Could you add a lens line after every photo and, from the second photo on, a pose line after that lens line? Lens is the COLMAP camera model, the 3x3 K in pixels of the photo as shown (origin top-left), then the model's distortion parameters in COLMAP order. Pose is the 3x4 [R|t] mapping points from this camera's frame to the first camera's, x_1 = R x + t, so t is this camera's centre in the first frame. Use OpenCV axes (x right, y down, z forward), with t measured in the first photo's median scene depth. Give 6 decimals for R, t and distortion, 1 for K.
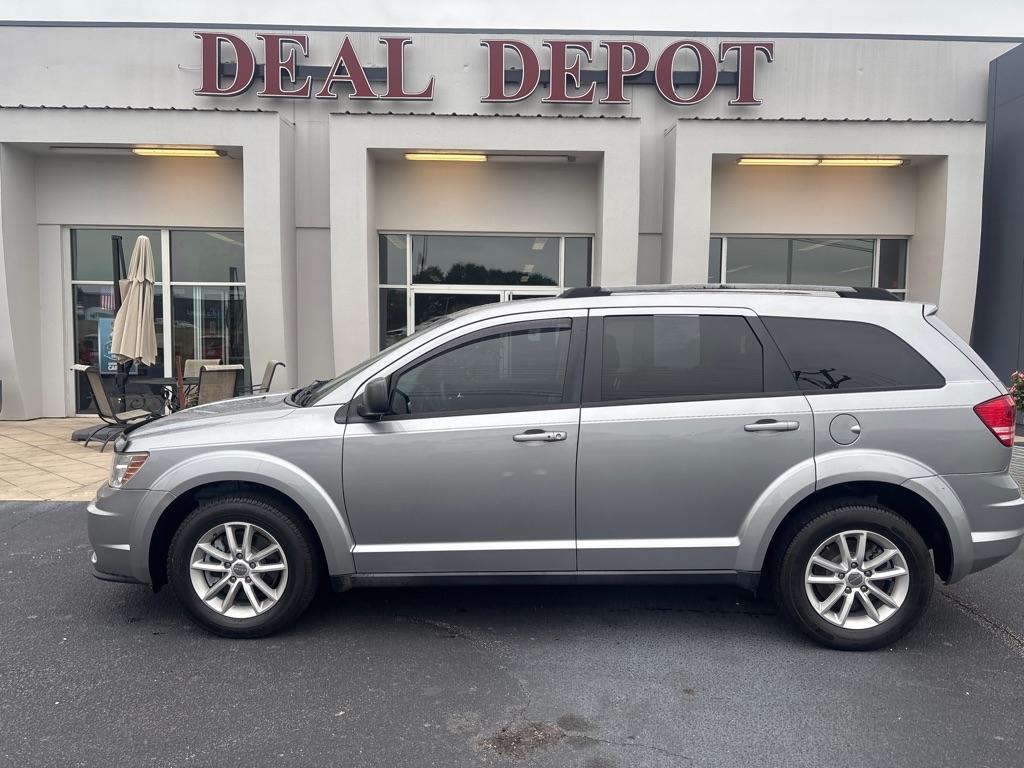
lens RADIAL K [[819.2, 0, 532.7], [0, 819.2, 385.1], [0, 0, 1]] dist [0.014050, 0.008285]
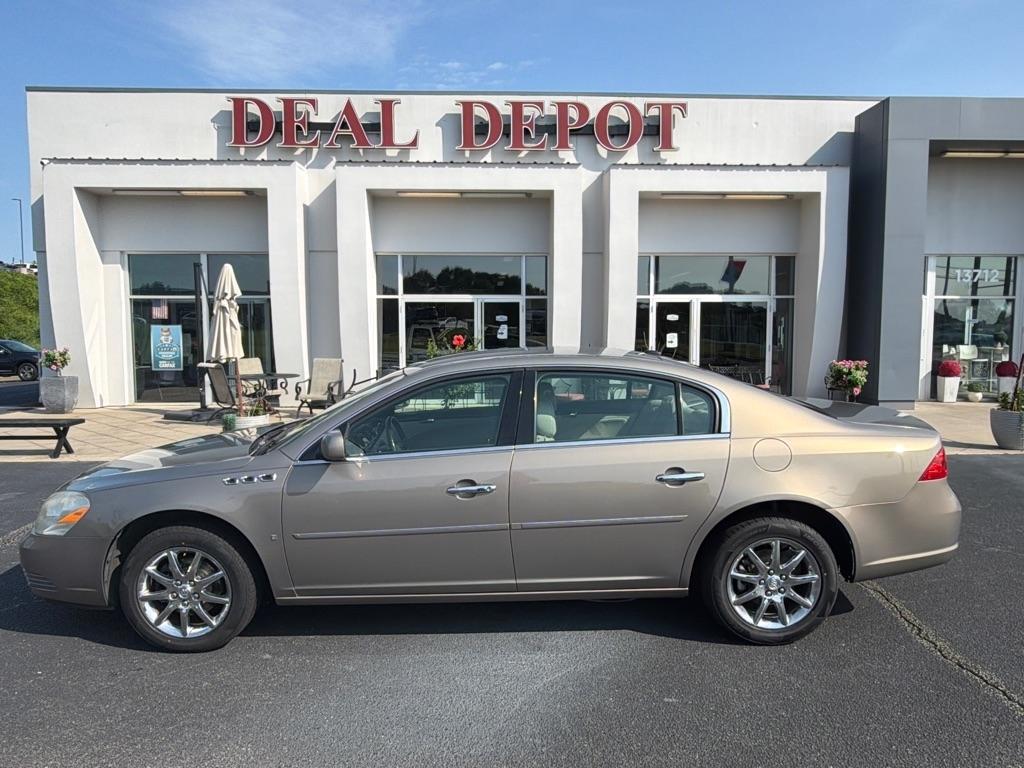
lens RADIAL K [[800.7, 0, 517.4], [0, 800.7, 396.1], [0, 0, 1]] dist [-0.043130, 0.075167]
pose [[0.999611, -0.014169, 0.024033, -0.004360], [0.013797, 0.999783, 0.015596, 0.013874], [-0.024249, -0.015258, 0.999590, -0.227181]]
